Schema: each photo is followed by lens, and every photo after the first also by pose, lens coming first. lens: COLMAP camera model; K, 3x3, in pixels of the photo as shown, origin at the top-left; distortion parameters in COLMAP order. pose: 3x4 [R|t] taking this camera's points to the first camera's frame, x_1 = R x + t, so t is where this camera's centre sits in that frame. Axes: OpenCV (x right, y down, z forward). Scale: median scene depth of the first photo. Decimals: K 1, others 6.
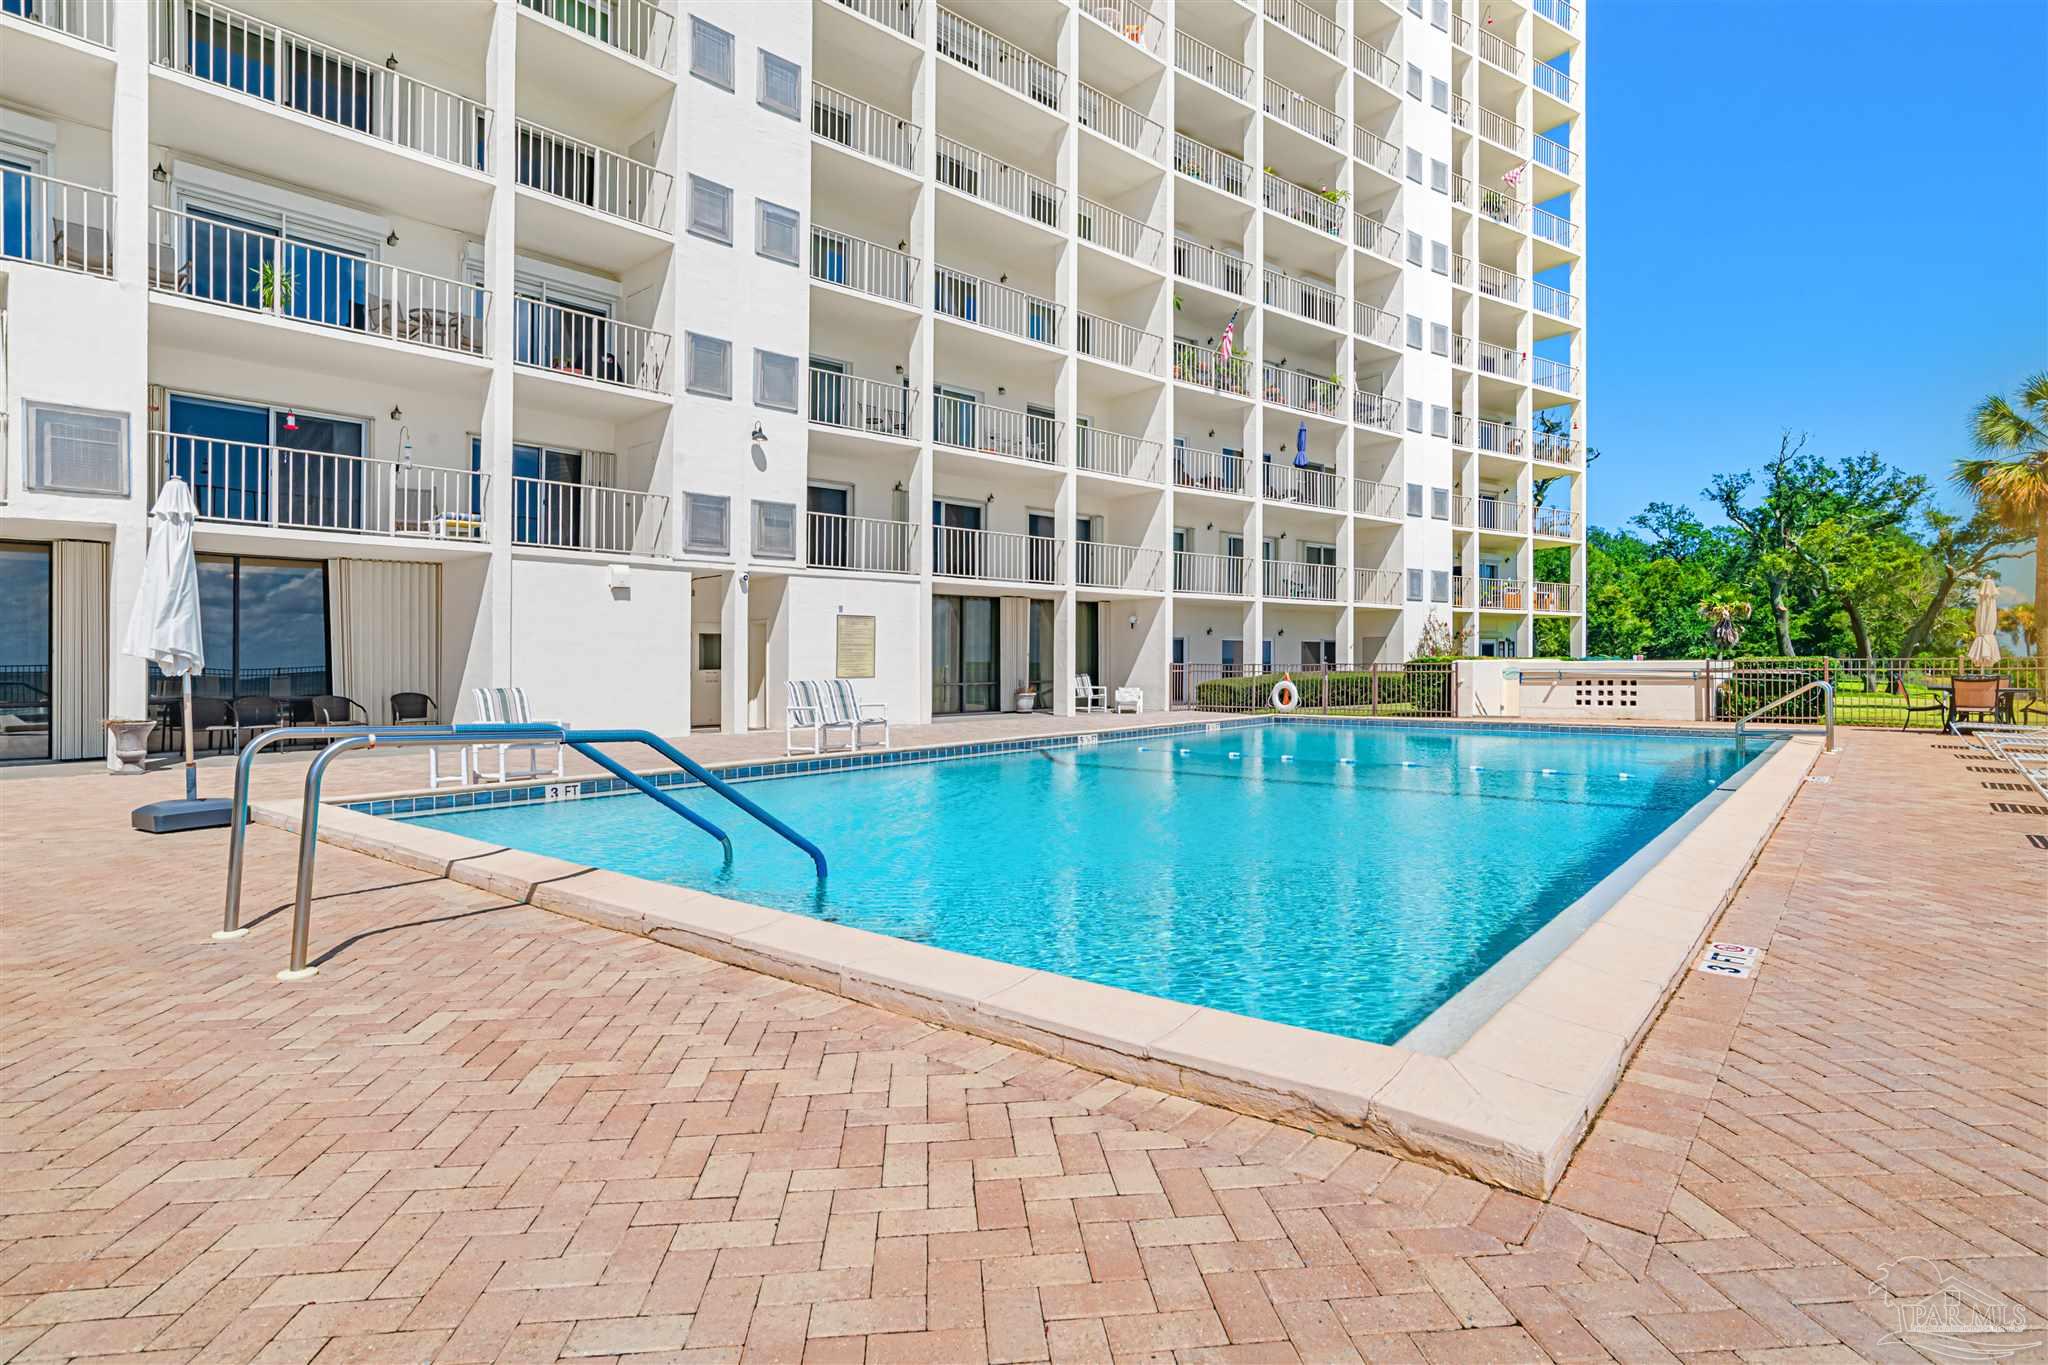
lens RADIAL K [[1047.4, 0, 1052.7], [0, 1047.4, 667.8], [0, 0, 1]] dist [-0.021618, 0.013720]
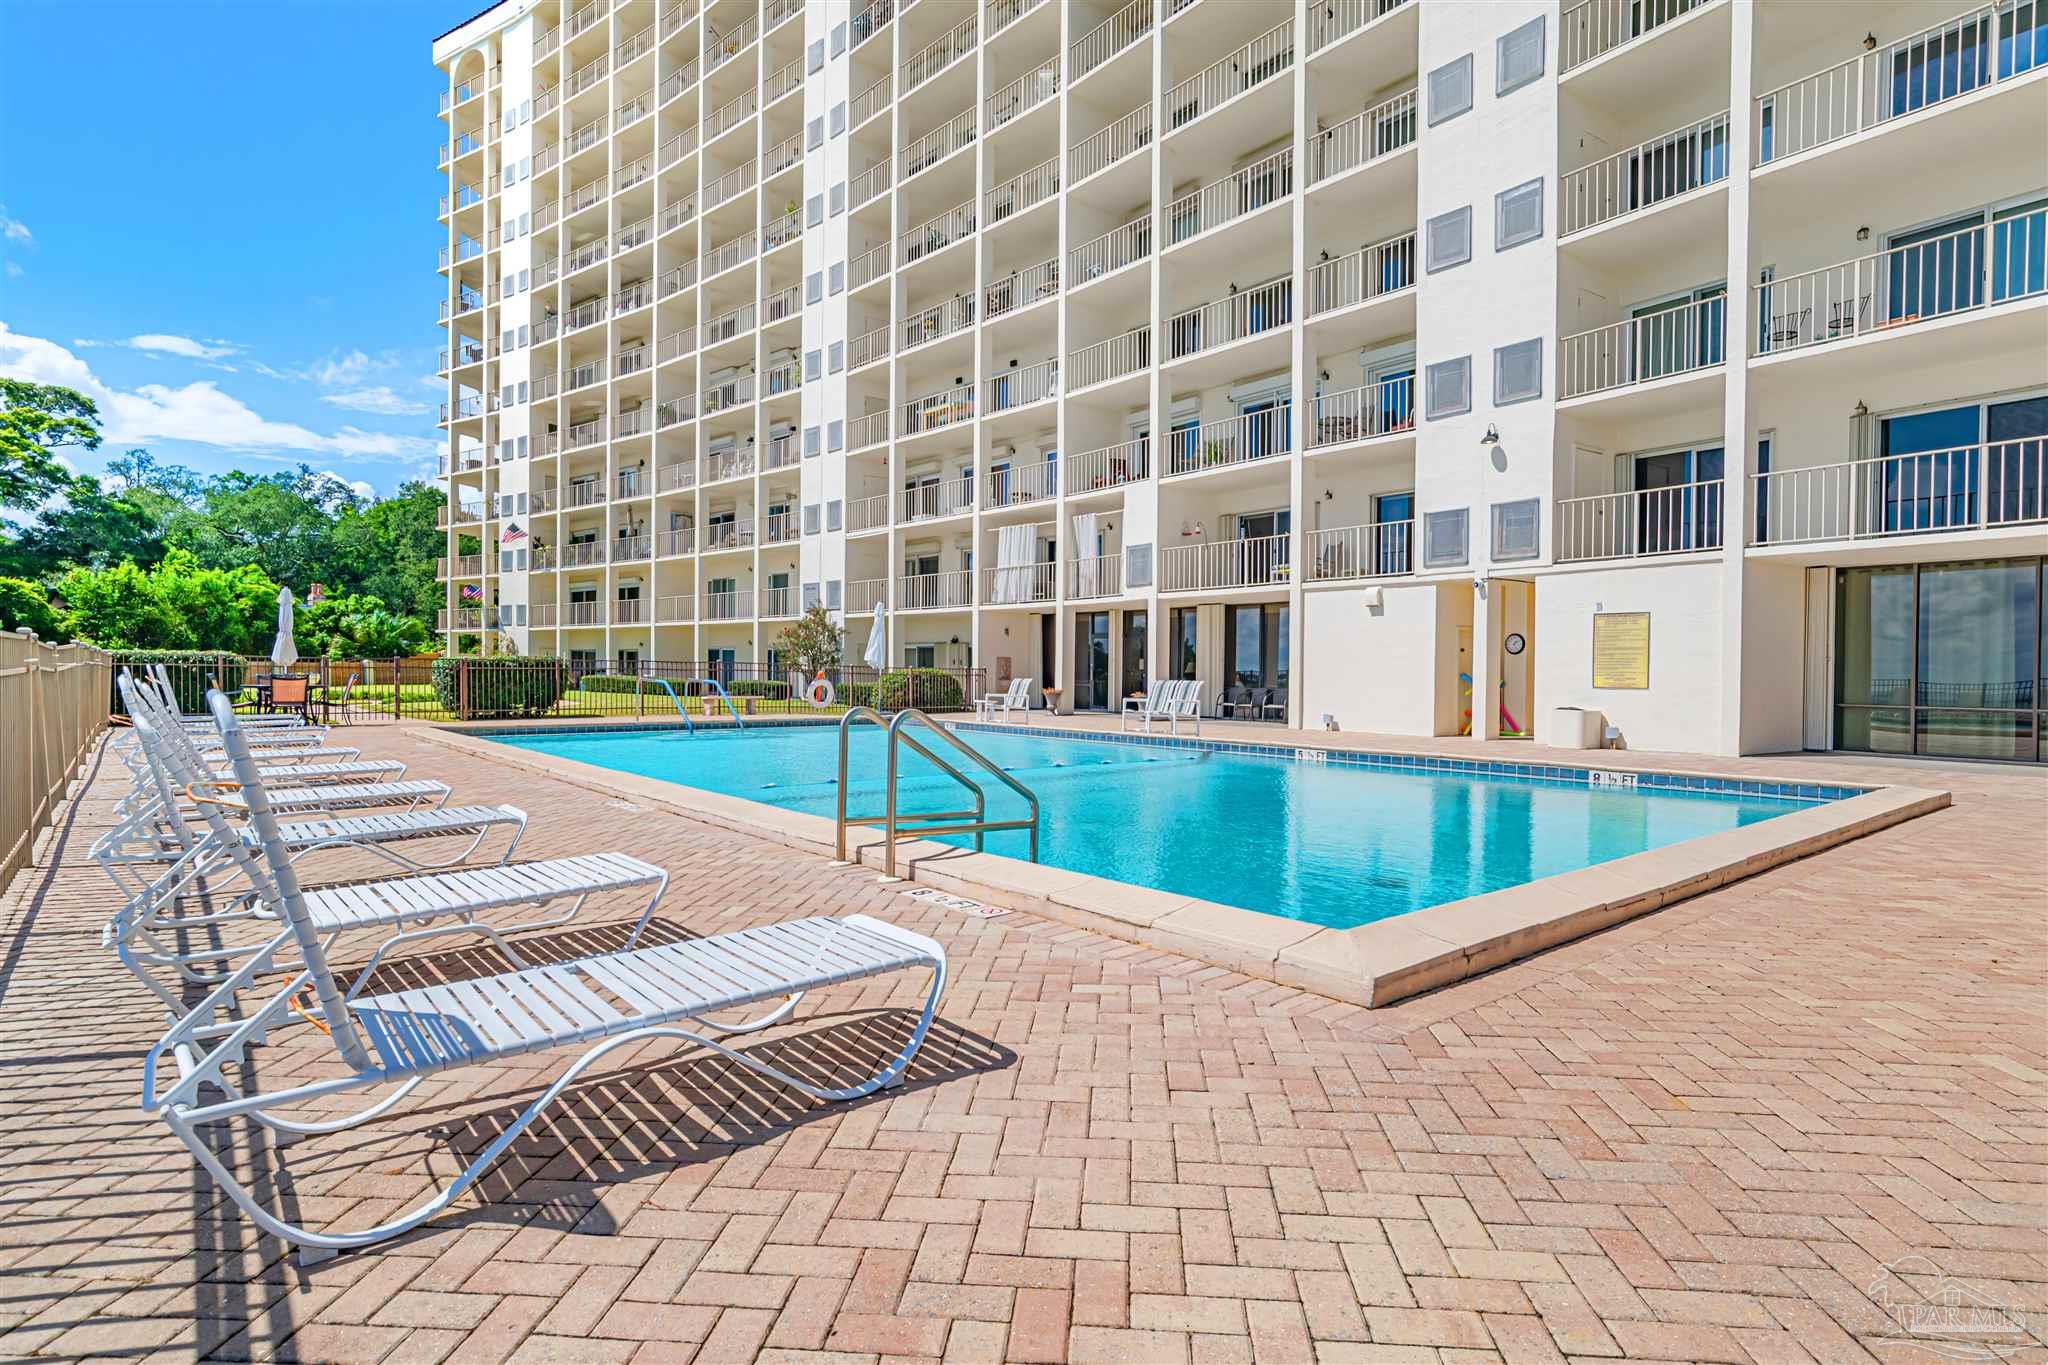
lens RADIAL K [[1047.4, 0, 1034.1], [0, 1047.4, 688.0], [0, 0, 1]] dist [-0.021618, 0.013720]
pose [[-0.169412, 0.012476, -0.985466, 0.485406], [-0.011575, 0.999826, 0.014647, 0.001702], [0.985477, 0.013888, -0.169238, 0.477353]]
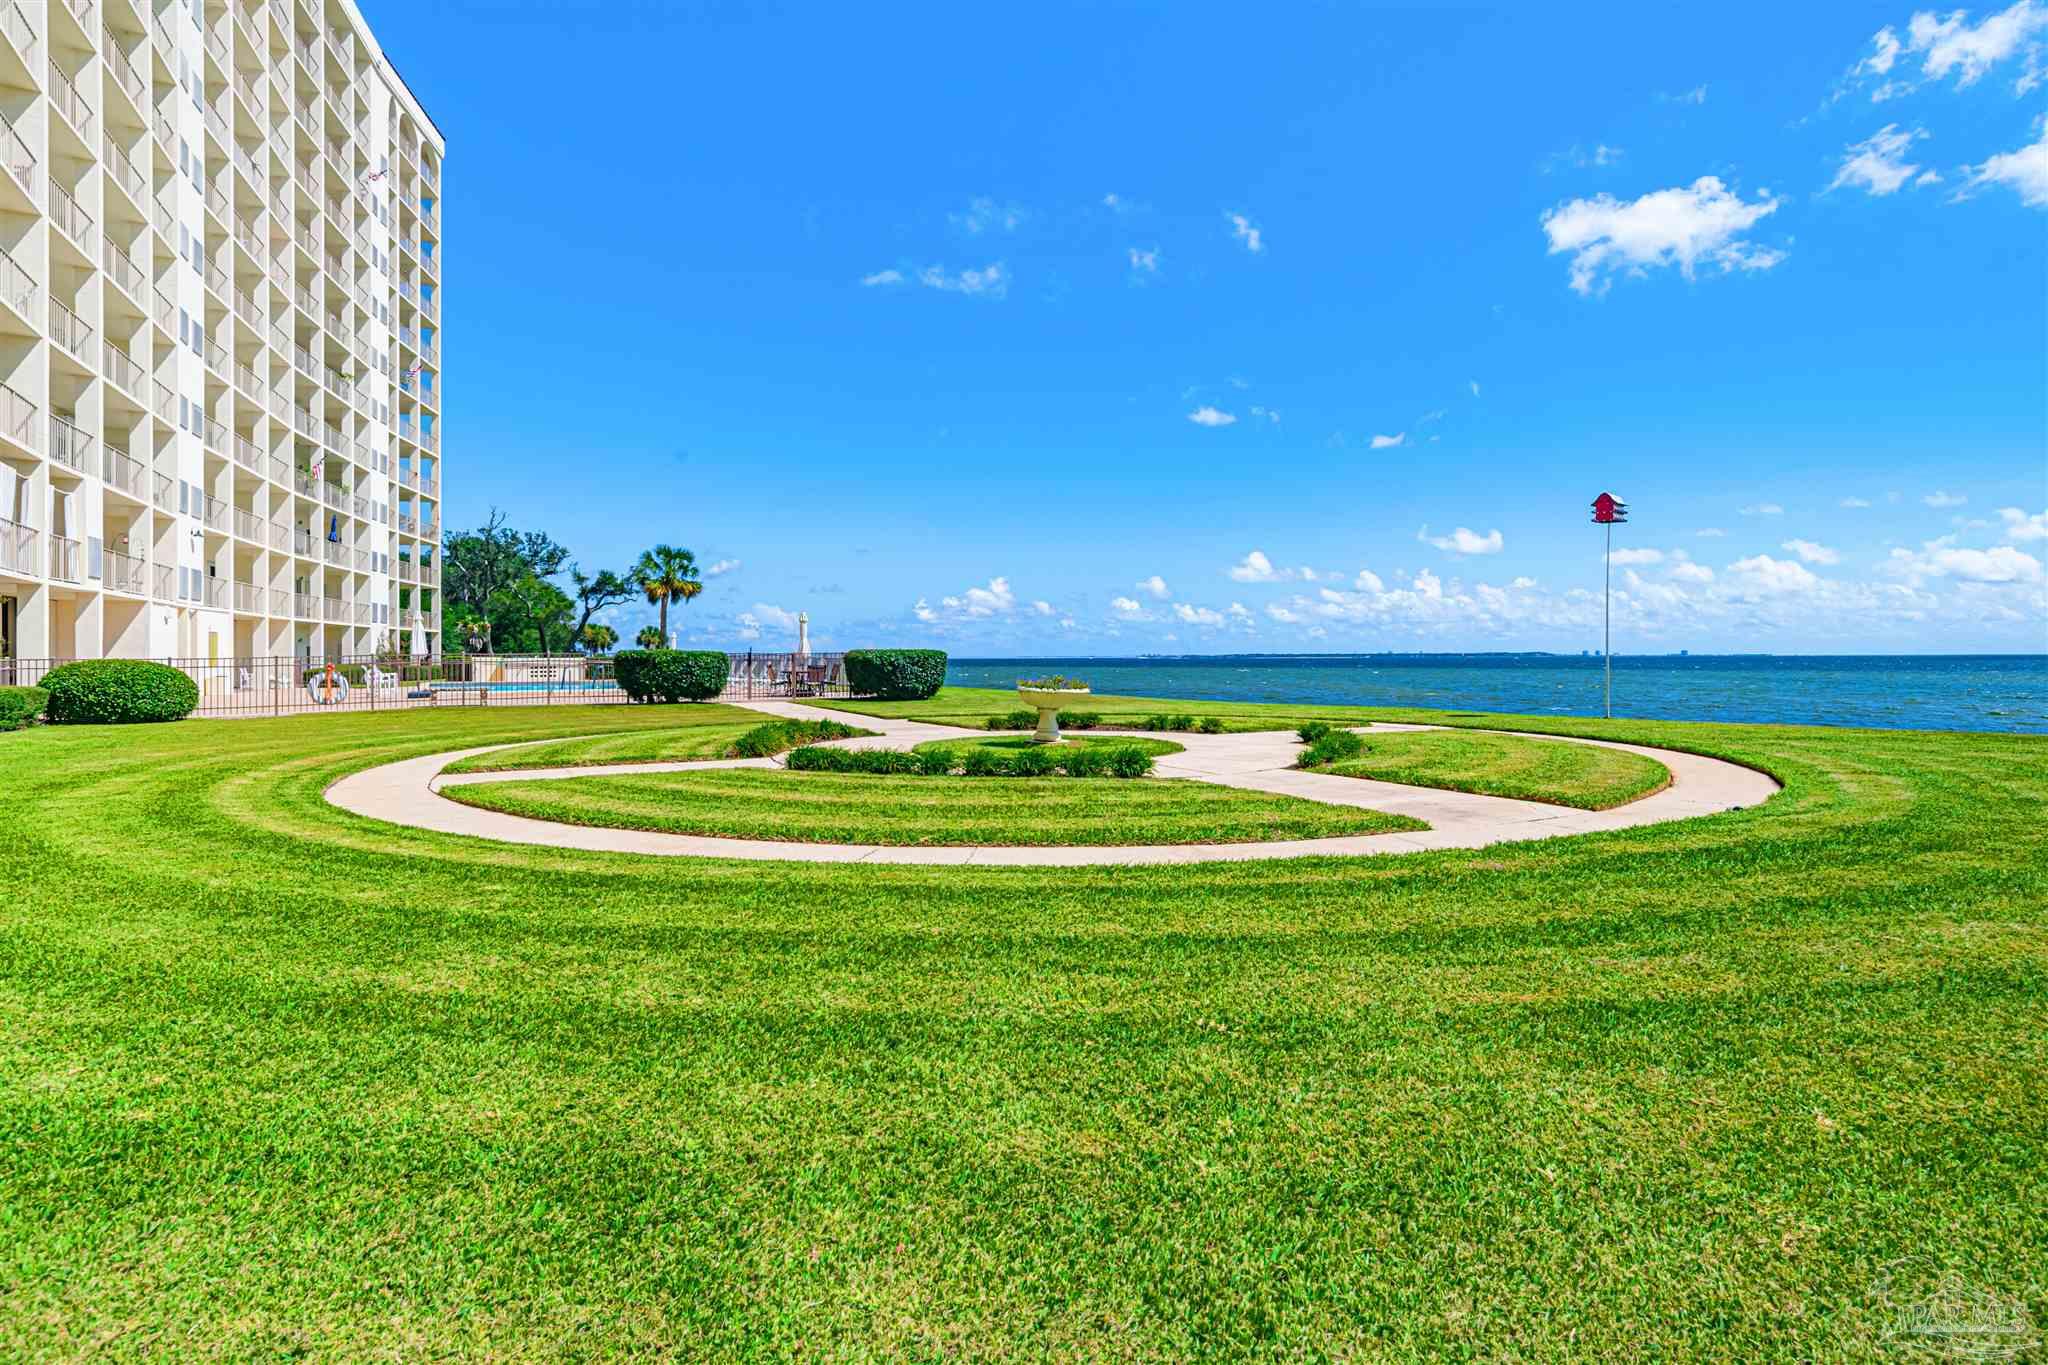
lens RADIAL K [[1047.4, 0, 1039.0], [0, 1047.4, 663.4], [0, 0, 1]] dist [-0.021618, 0.013720]
pose [[0.368727, -0.000558, 0.929537, -0.923803], [0.004299, 0.999990, -0.001105, 0.009358], [-0.929528, 0.004403, 0.368726, -0.677976]]
